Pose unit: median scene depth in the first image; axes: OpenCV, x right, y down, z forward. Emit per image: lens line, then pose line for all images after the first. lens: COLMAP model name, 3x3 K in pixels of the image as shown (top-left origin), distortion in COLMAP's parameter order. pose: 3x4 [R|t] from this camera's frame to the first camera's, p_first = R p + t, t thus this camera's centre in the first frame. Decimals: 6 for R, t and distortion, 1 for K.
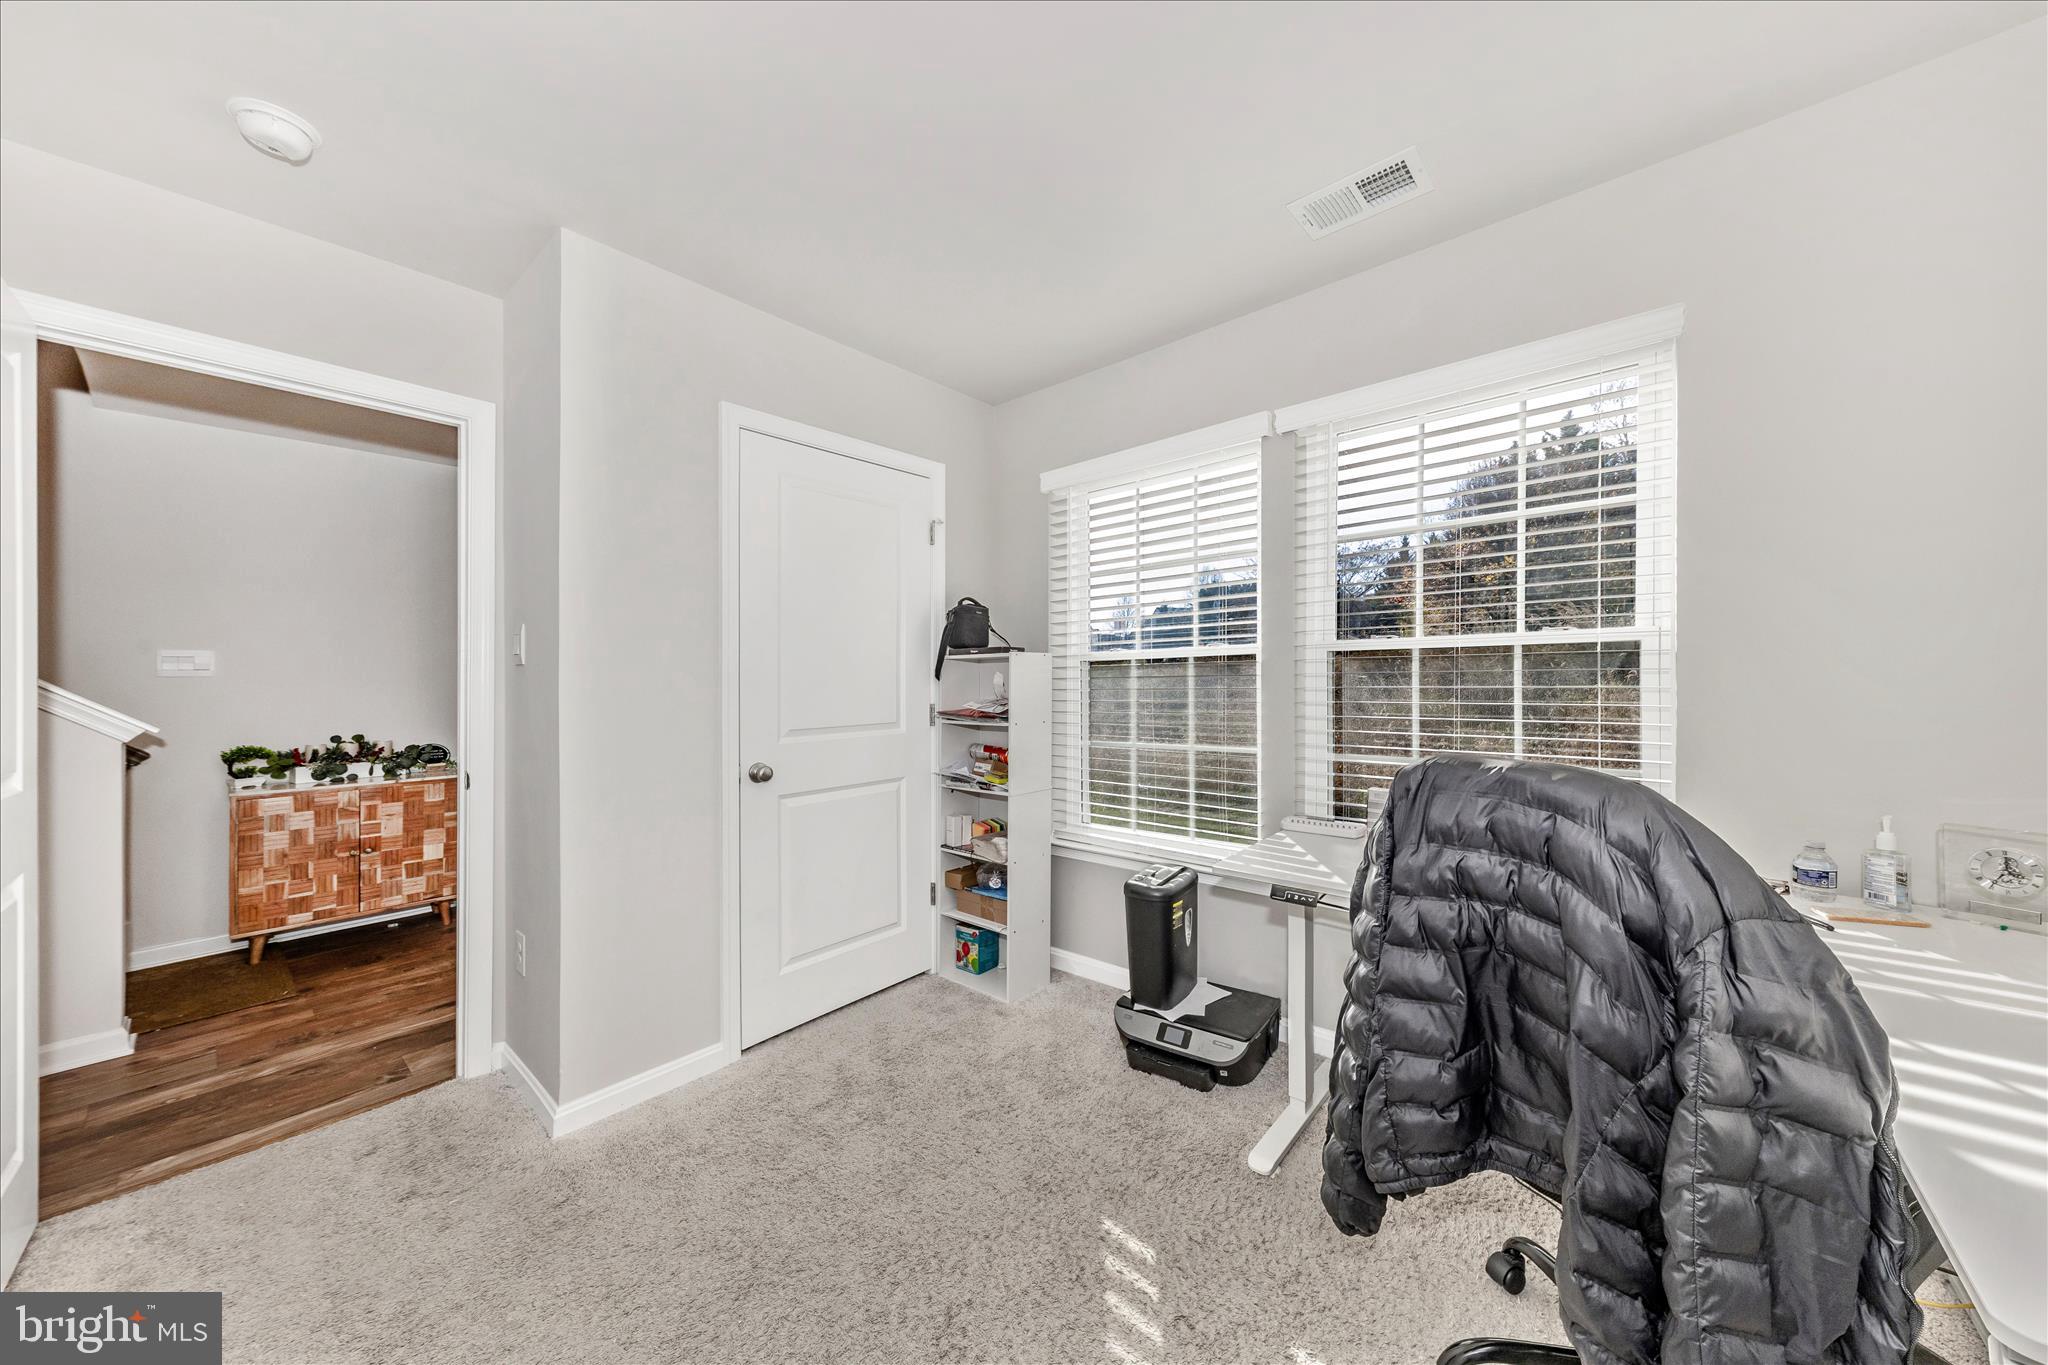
lens RADIAL K [[699.8, 0, 1031.6], [0, 699.8, 677.7], [0, 0, 1]] dist [-0.000971, -0.000209]
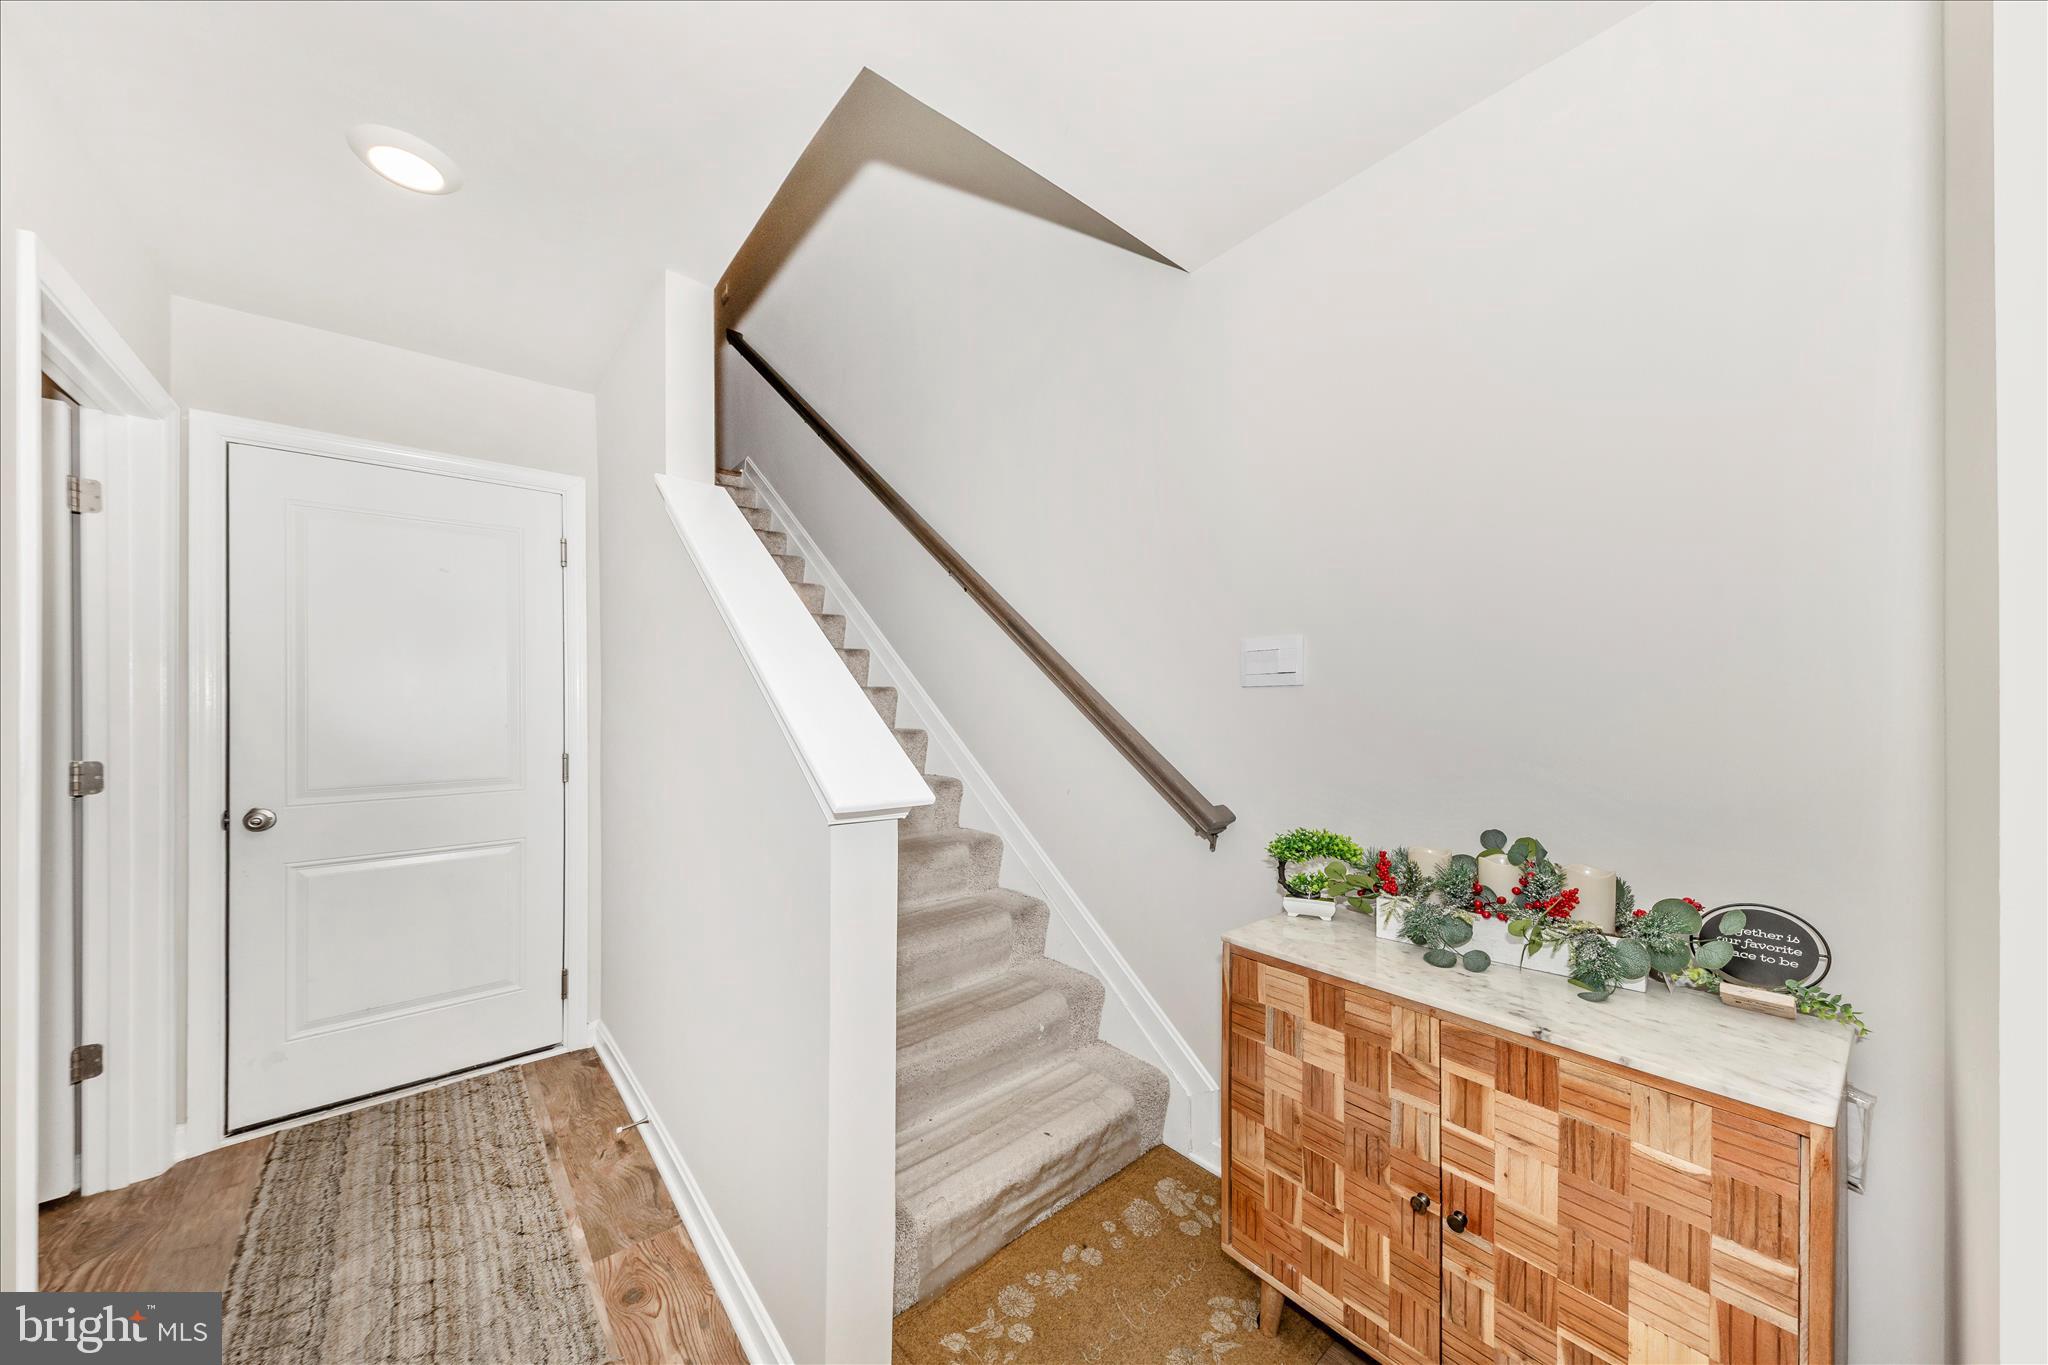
lens RADIAL K [[699.8, 0, 1023.5], [0, 699.8, 694.9], [0, 0, 1]] dist [-0.000971, -0.000209]
pose [[-0.155627, -0.014466, -0.987710, -0.575232], [0.000521, 0.999891, -0.014727, 0.010950], [0.987816, -0.002806, -0.155603, 0.819977]]
